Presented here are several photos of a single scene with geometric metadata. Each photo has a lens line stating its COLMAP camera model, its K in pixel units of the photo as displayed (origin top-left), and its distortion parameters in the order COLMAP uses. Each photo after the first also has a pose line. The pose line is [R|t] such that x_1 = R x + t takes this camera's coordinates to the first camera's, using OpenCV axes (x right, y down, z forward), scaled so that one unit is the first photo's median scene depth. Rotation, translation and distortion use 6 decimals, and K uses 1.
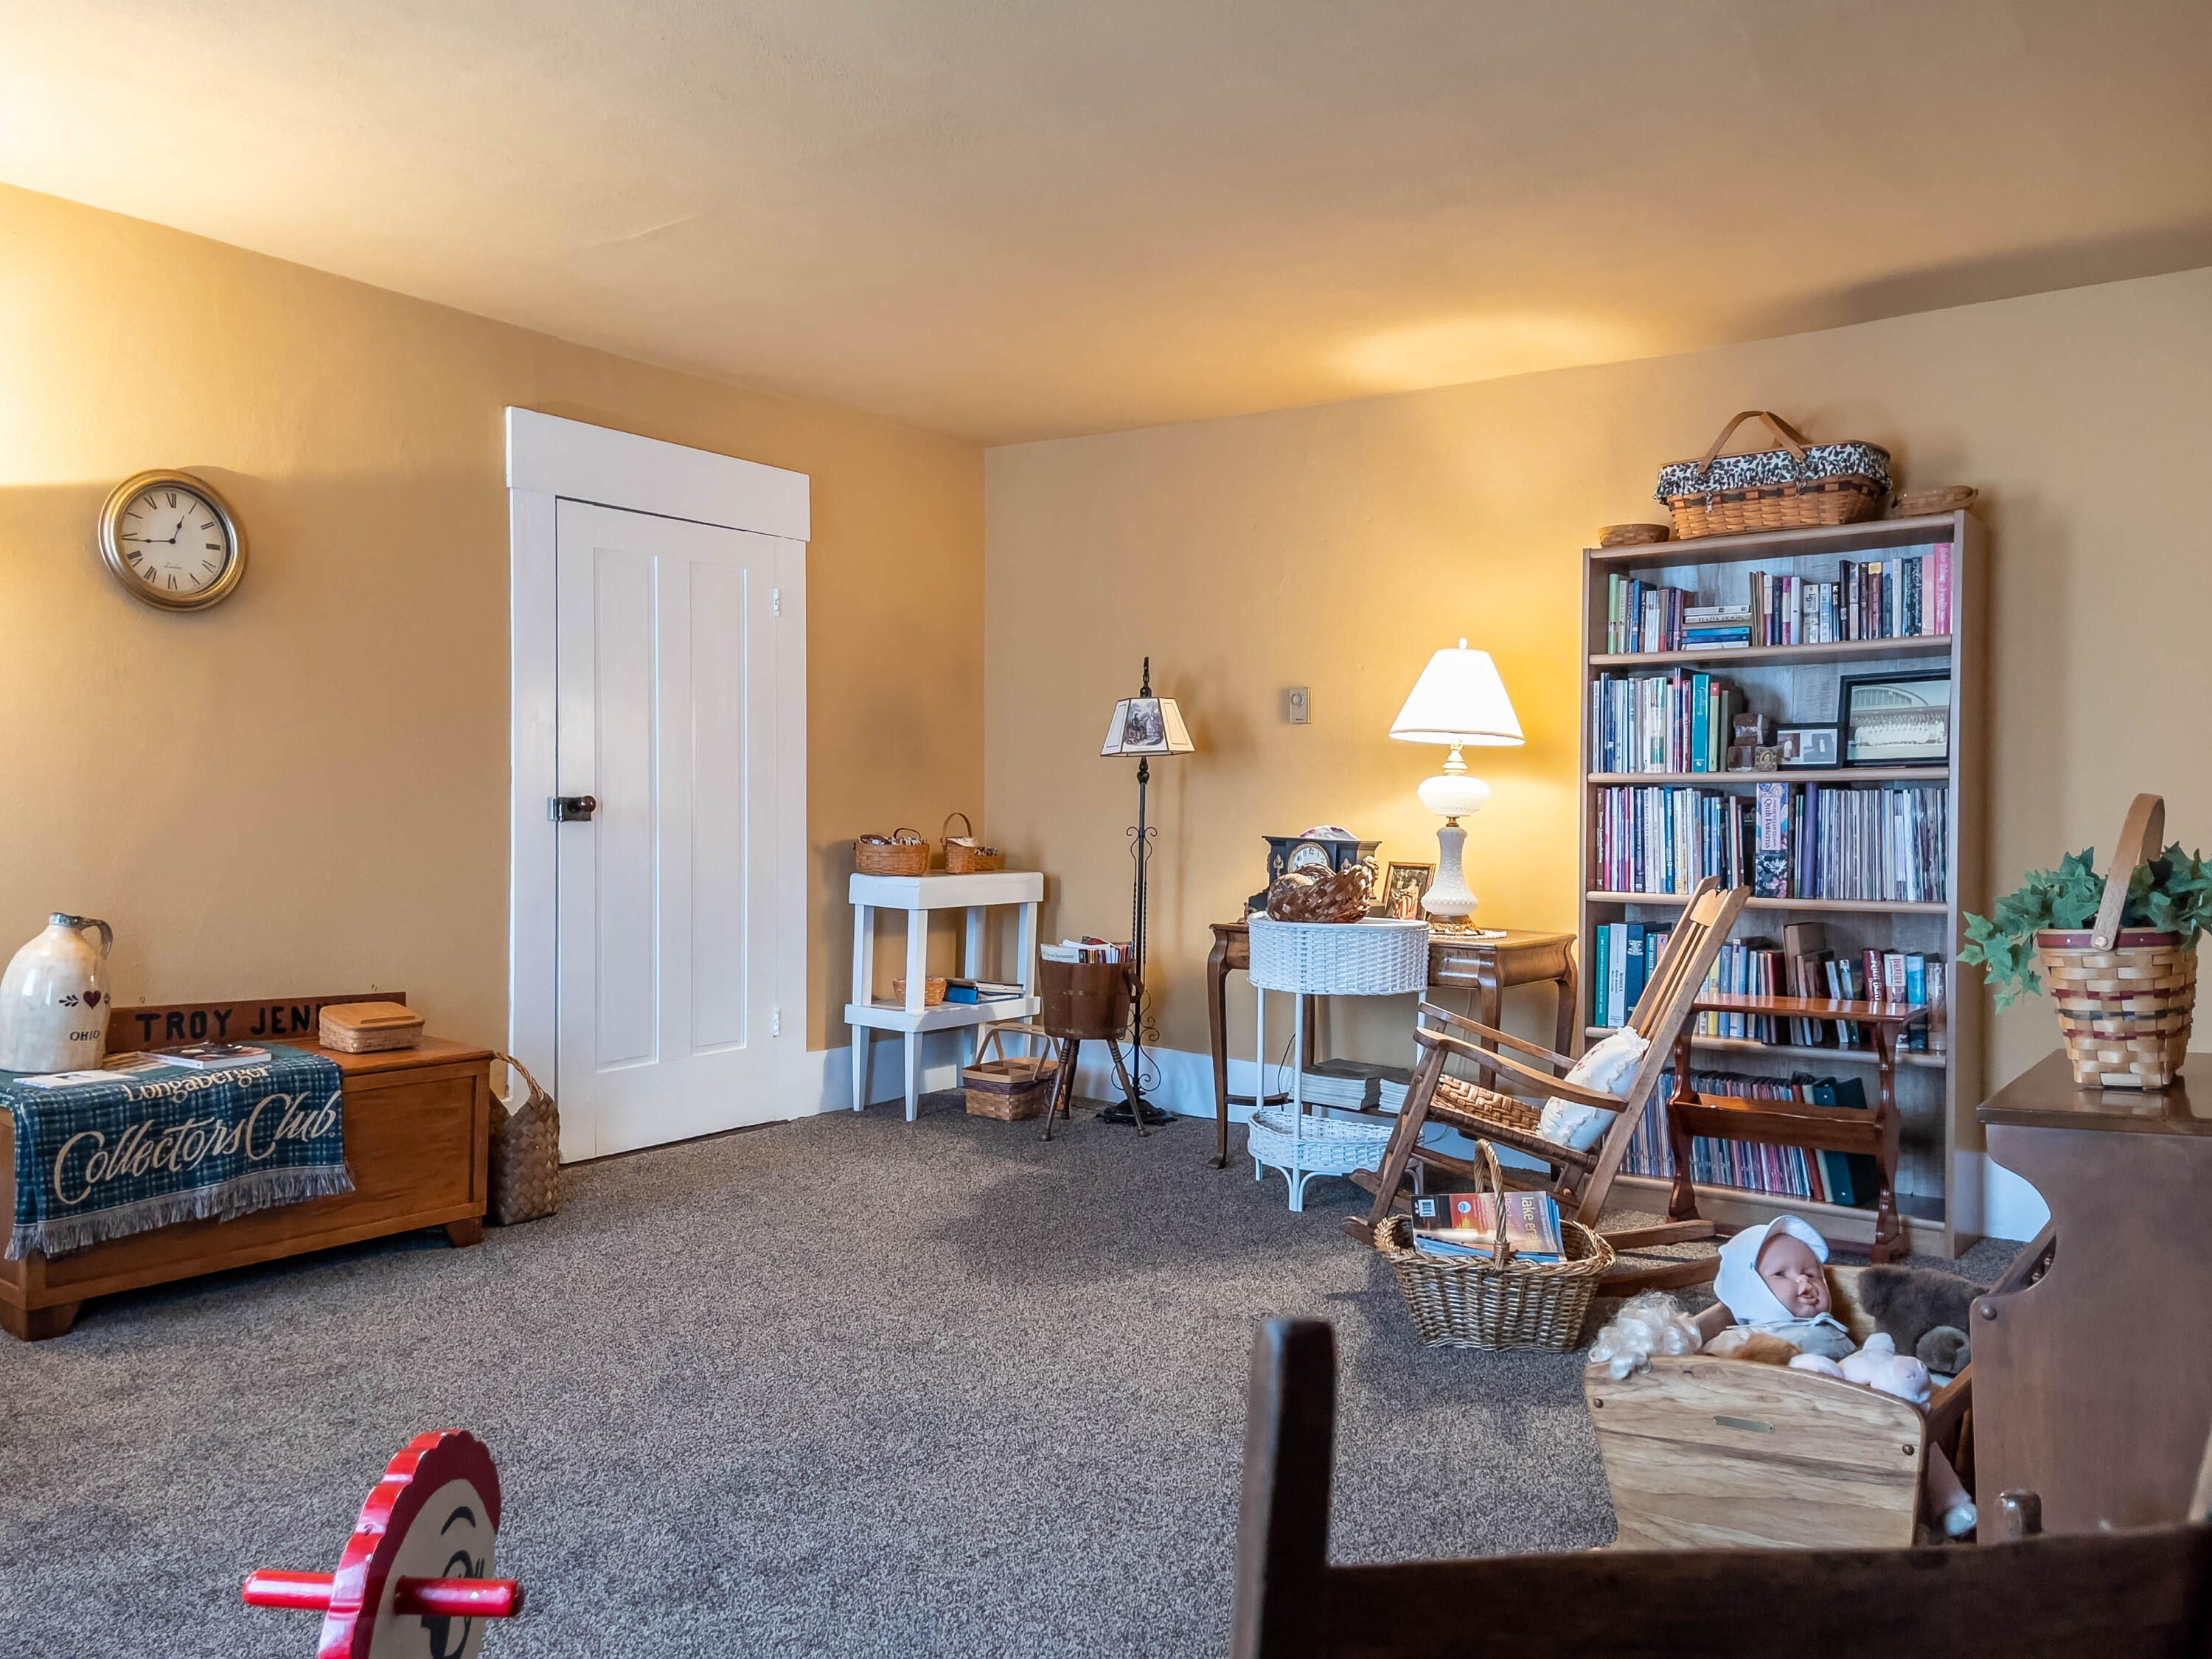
lens RADIAL K [[1732.1, 0, 1112.8], [0, 1732.1, 833.9], [0, 0, 1]] dist [0.080959, -0.115369]
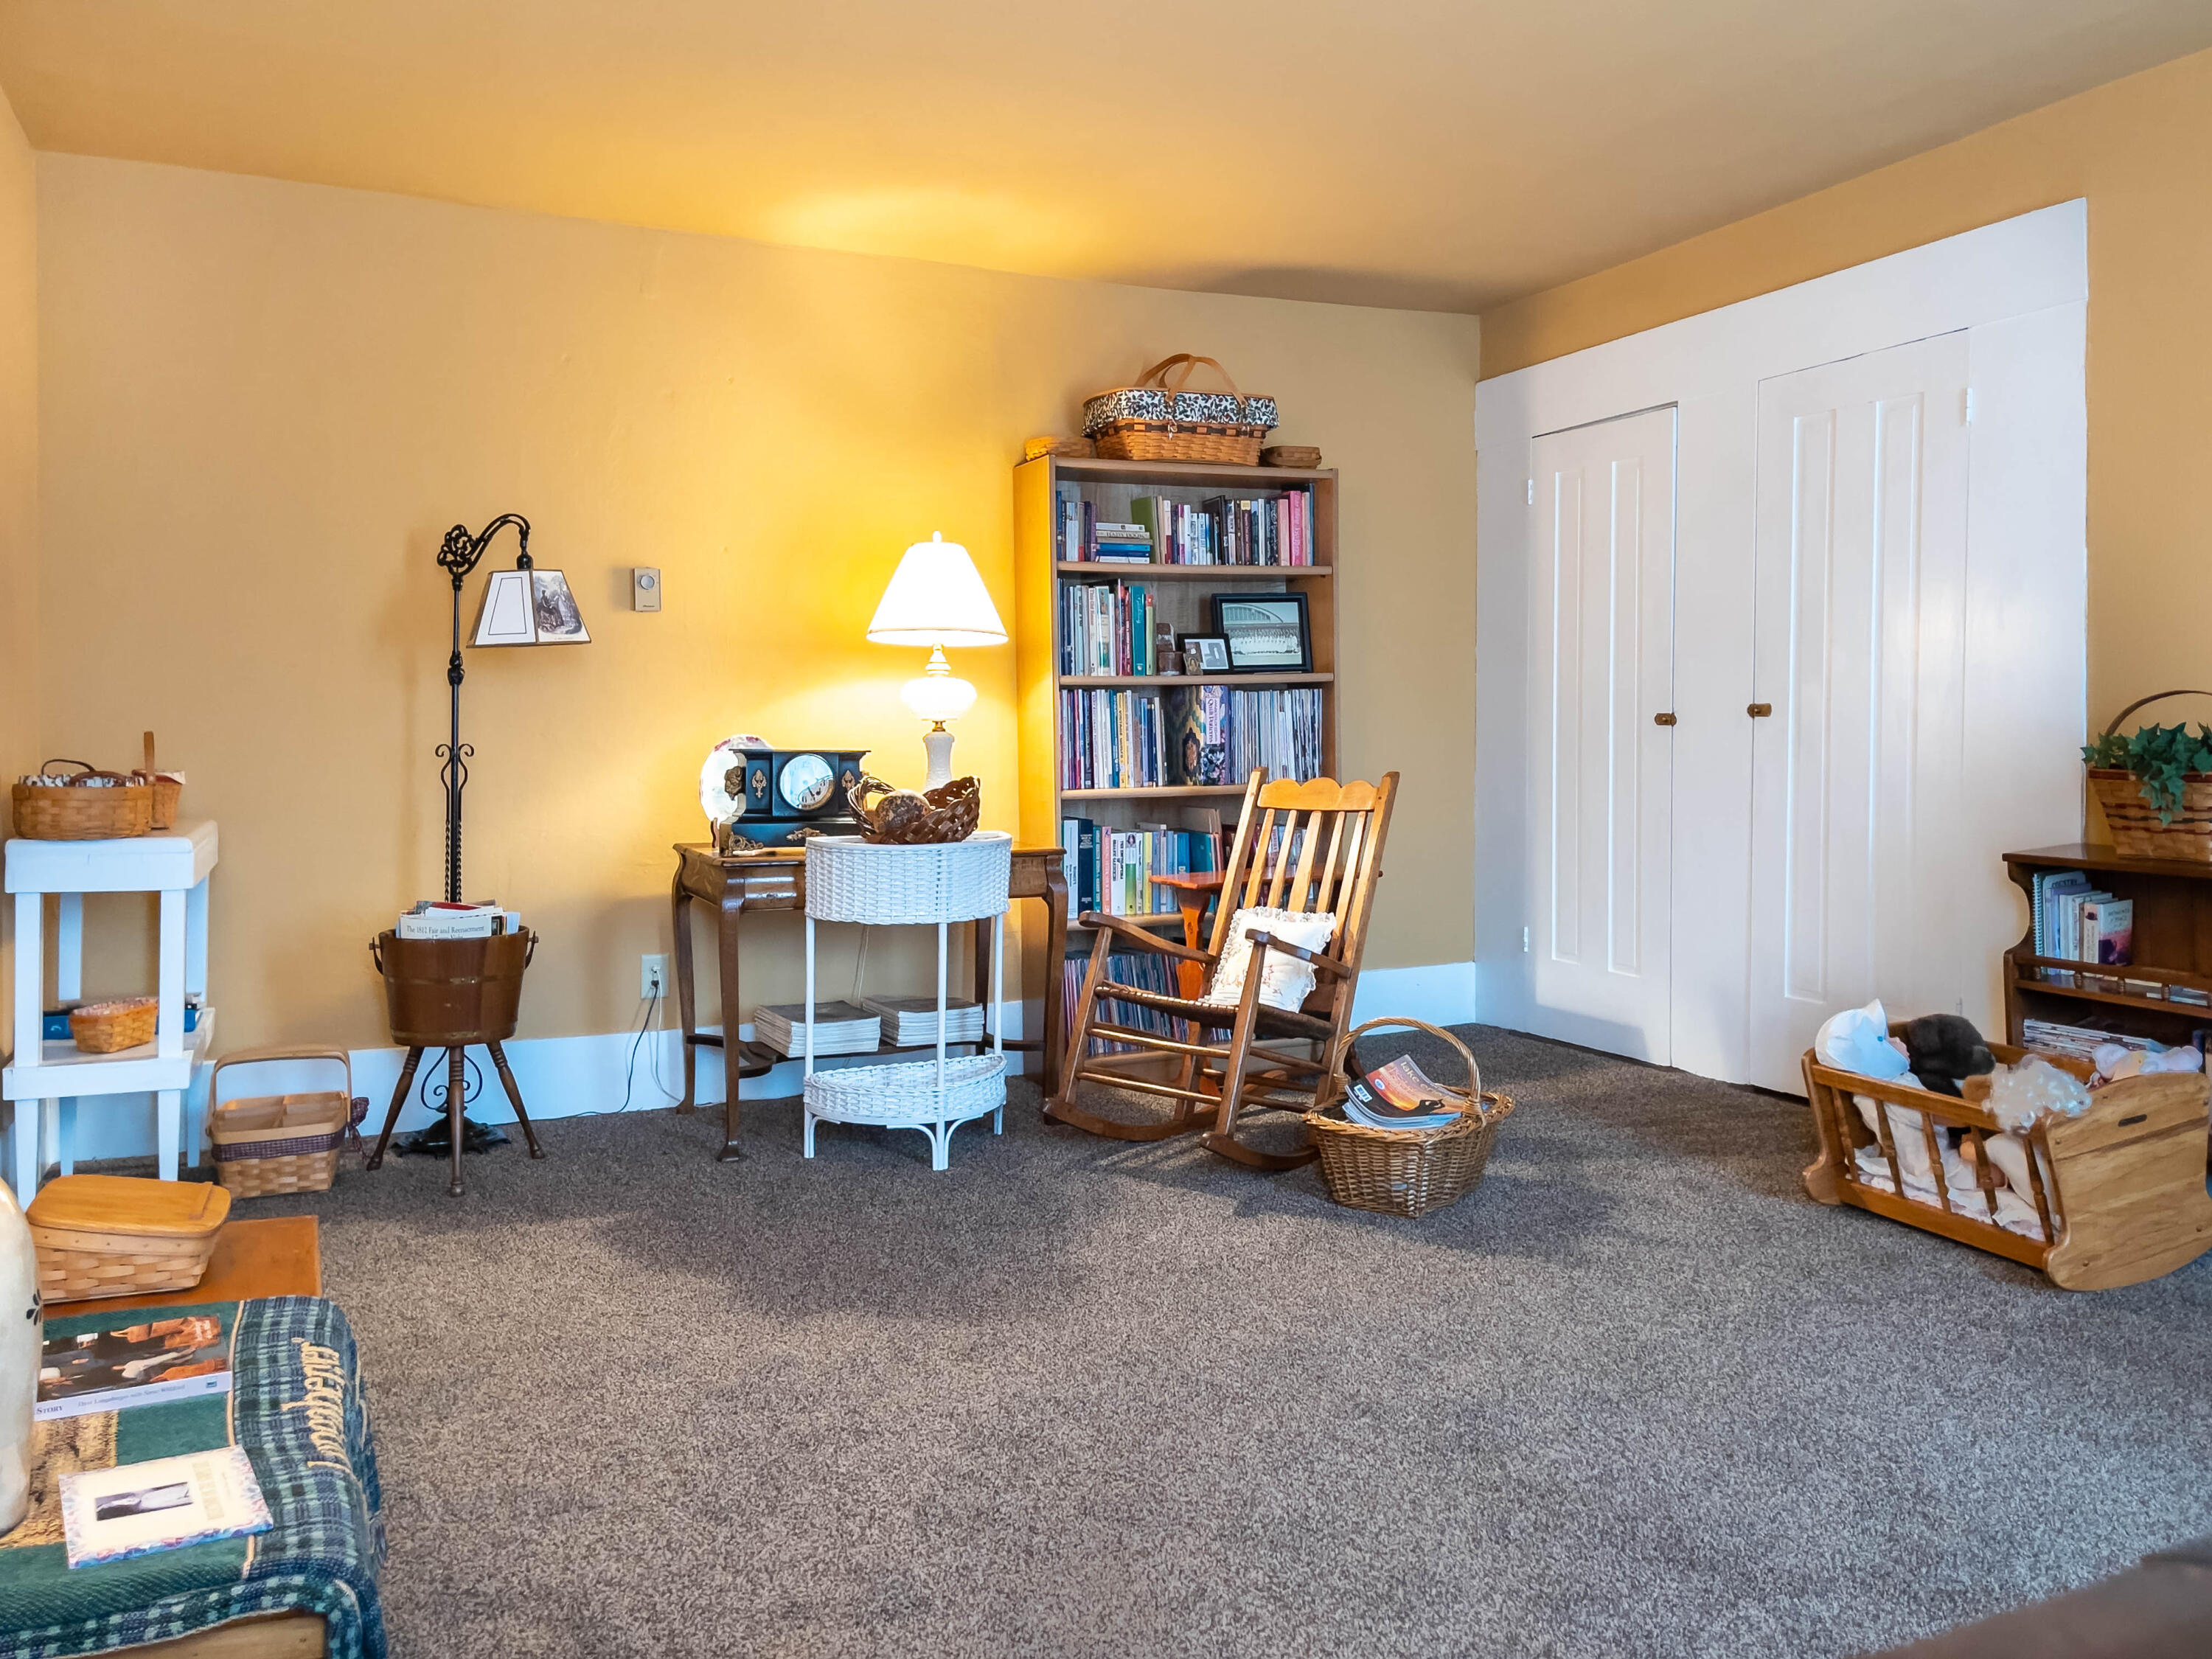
lens RADIAL K [[1717.0, 0, 1105.4], [0, 1717.0, 764.9], [0, 0, 1]] dist [0.036385, -0.002239]
pose [[0.454702, -0.039893, 0.889750, -0.623582], [0.026611, 0.999159, 0.031199, -0.013257], [-0.890246, 0.009491, 0.455381, 0.523489]]
